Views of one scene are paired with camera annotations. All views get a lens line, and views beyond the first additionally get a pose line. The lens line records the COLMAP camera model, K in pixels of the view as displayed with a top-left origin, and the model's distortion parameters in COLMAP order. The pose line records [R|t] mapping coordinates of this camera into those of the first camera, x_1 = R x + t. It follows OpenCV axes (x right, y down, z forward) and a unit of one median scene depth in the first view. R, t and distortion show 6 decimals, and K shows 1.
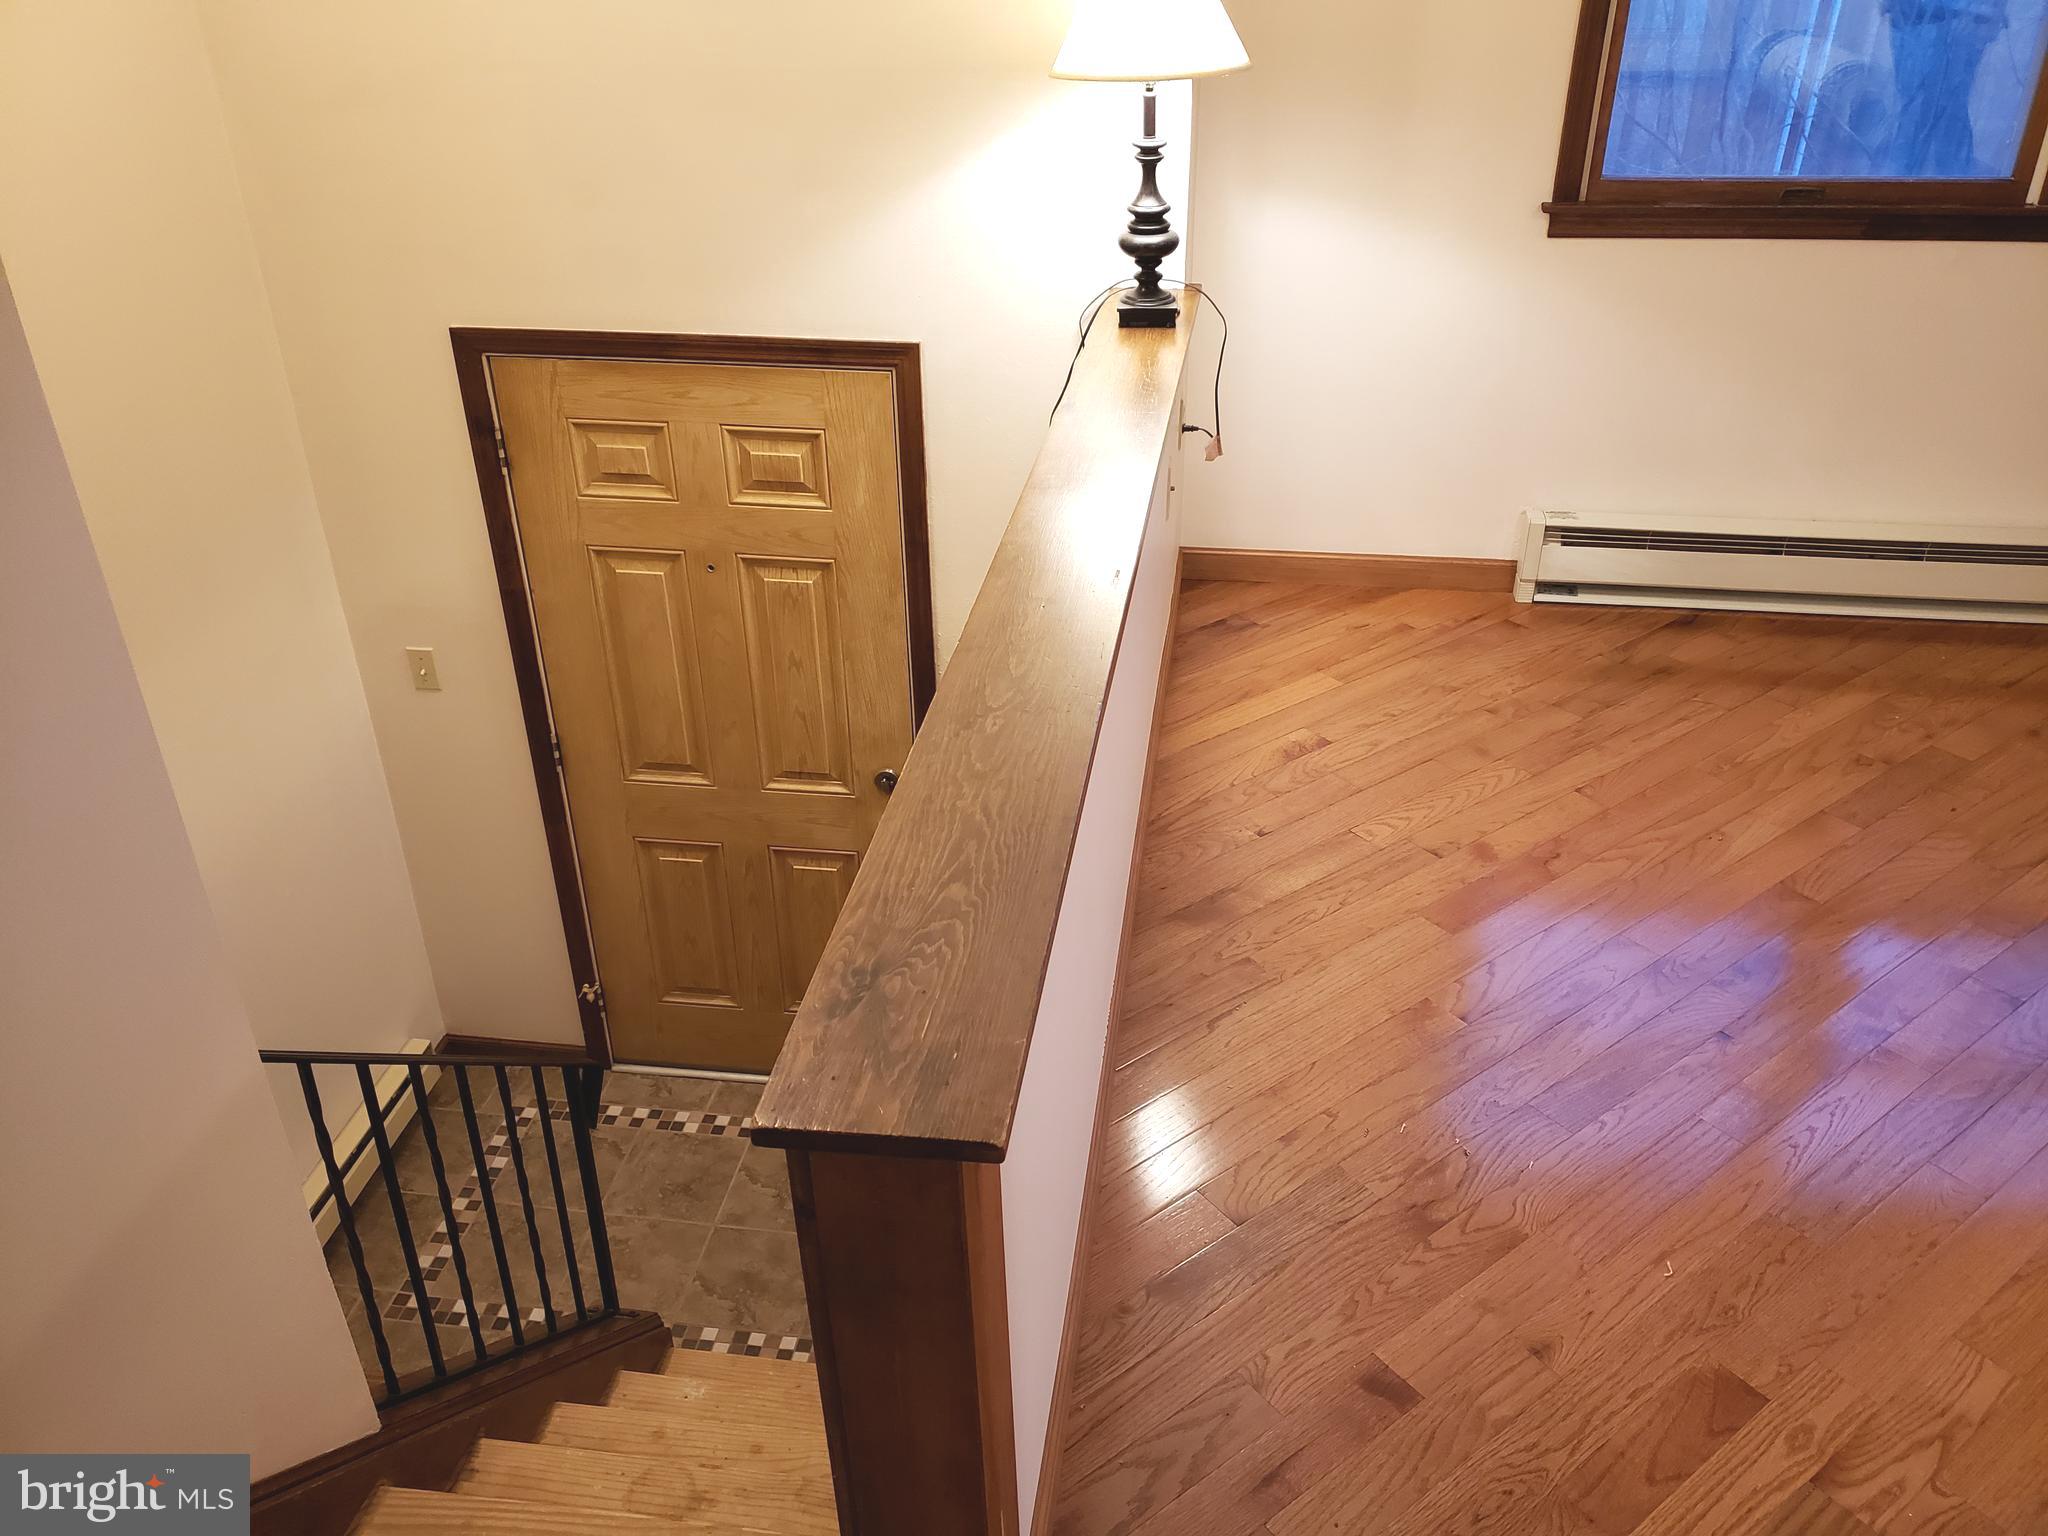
lens RADIAL K [[1570.5, 0, 1027.3], [0, 1570.5, 770.3], [0, 0, 1]] dist [0.022744, 0.008520]
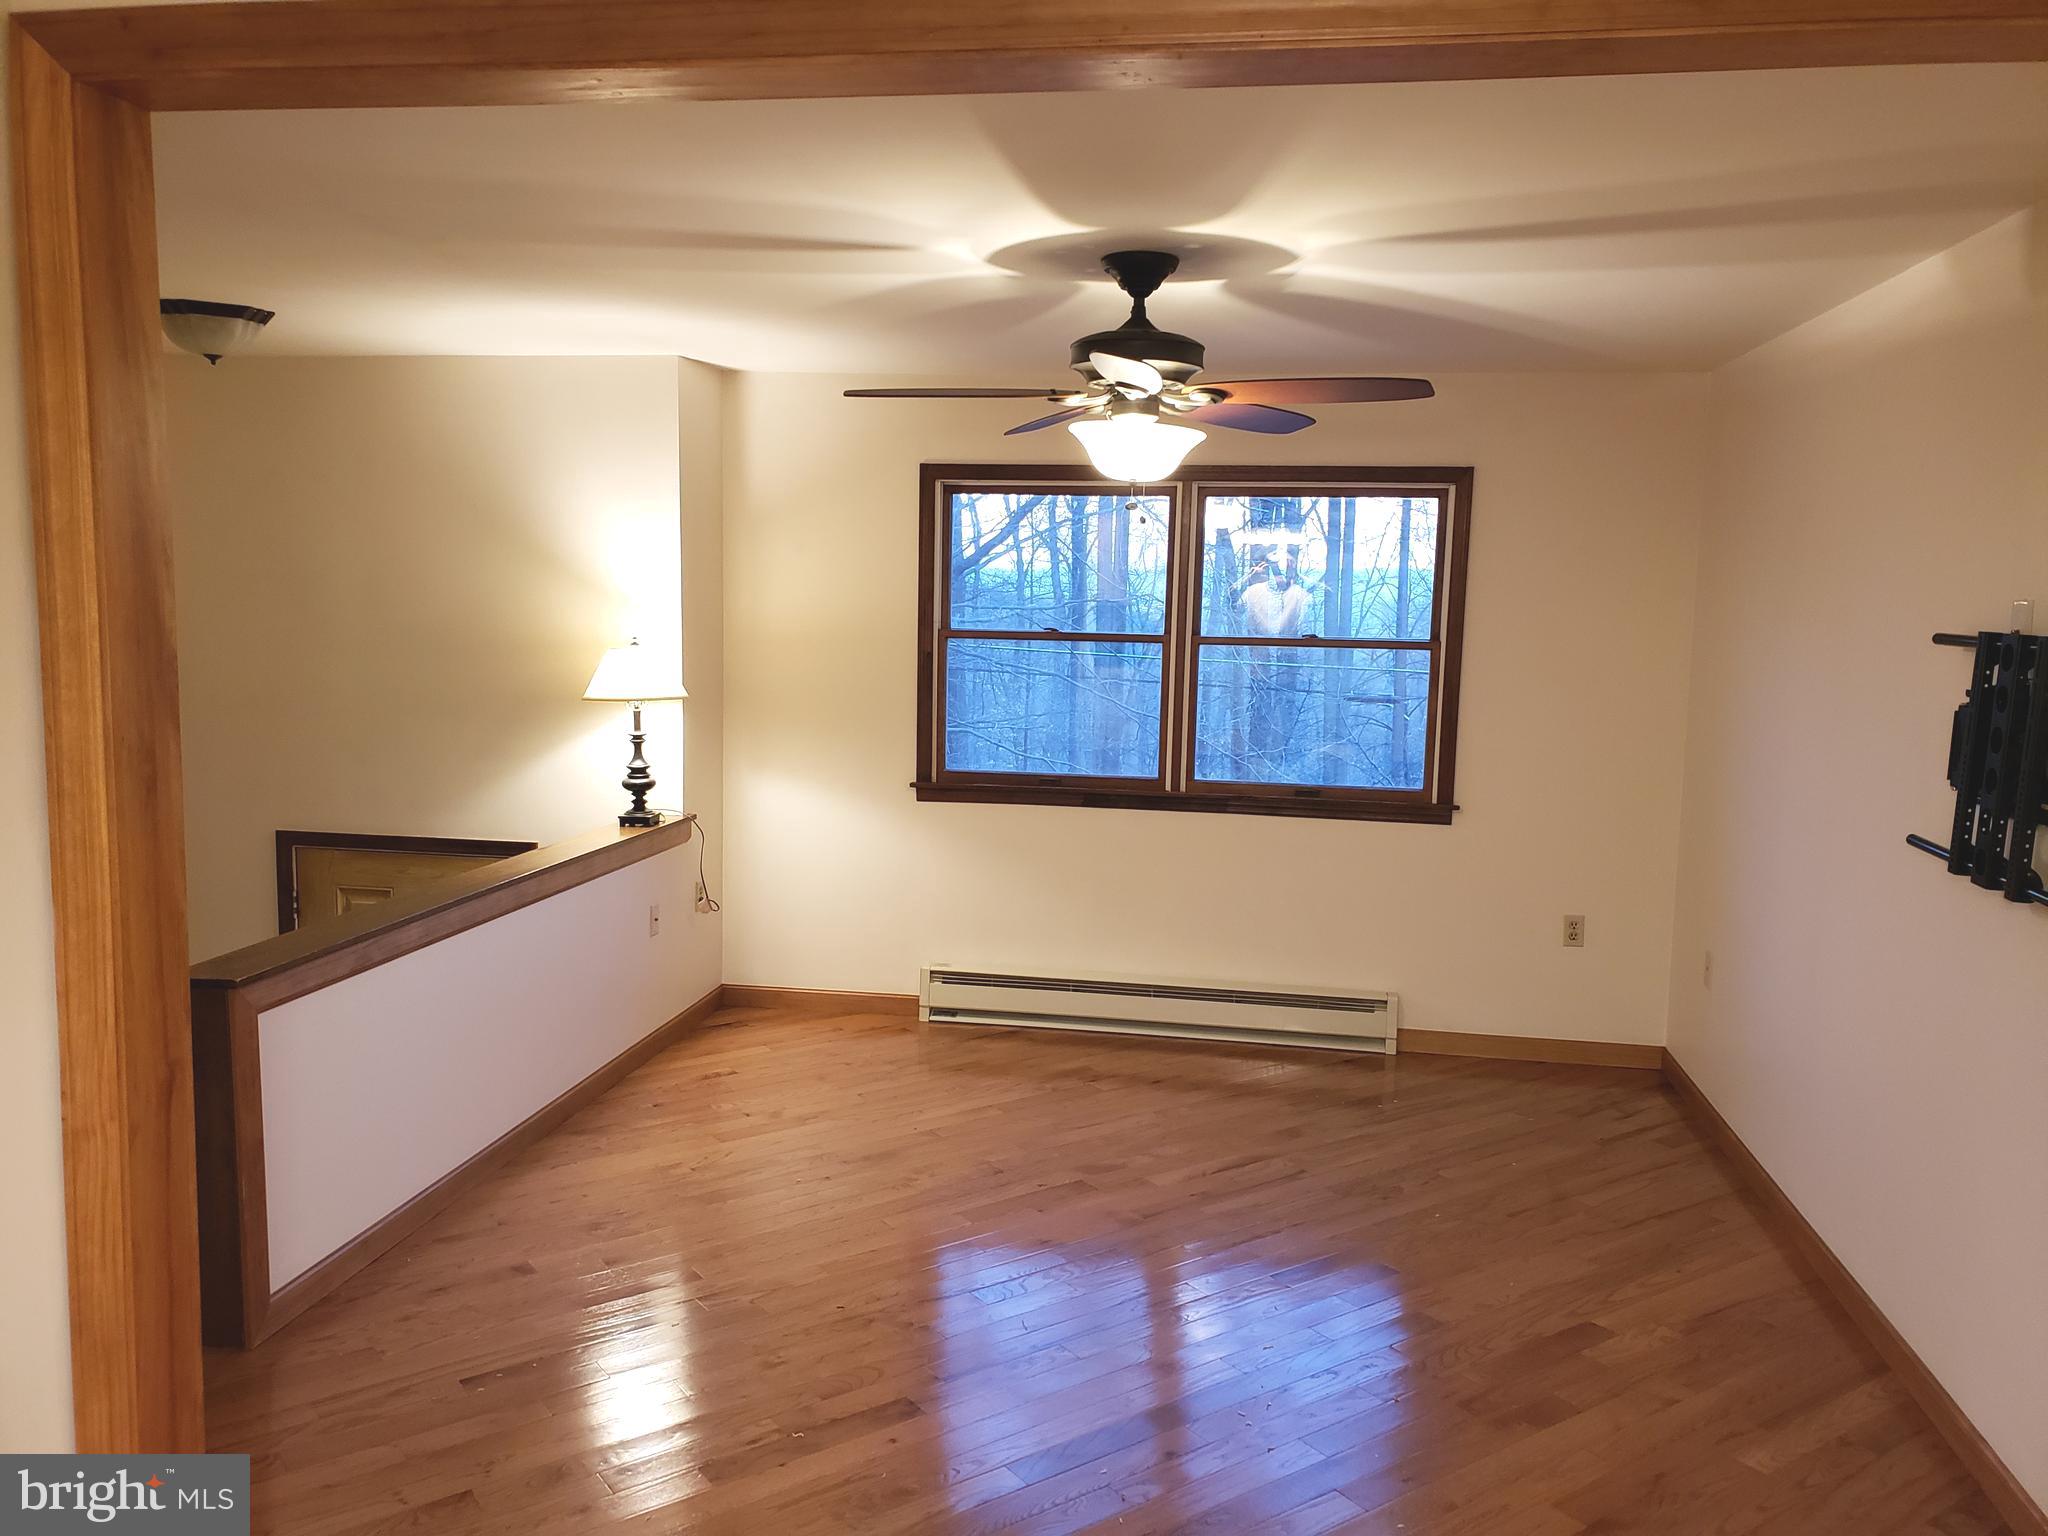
lens RADIAL K [[1570.5, 0, 1023.3], [0, 1570.5, 766.5], [0, 0, 1]] dist [0.022744, 0.008520]
pose [[0.998888, 0.026471, -0.039002, 0.515078], [-0.040257, 0.909505, -0.413738, 0.337279], [0.024521, 0.414848, 0.909560, -0.581039]]
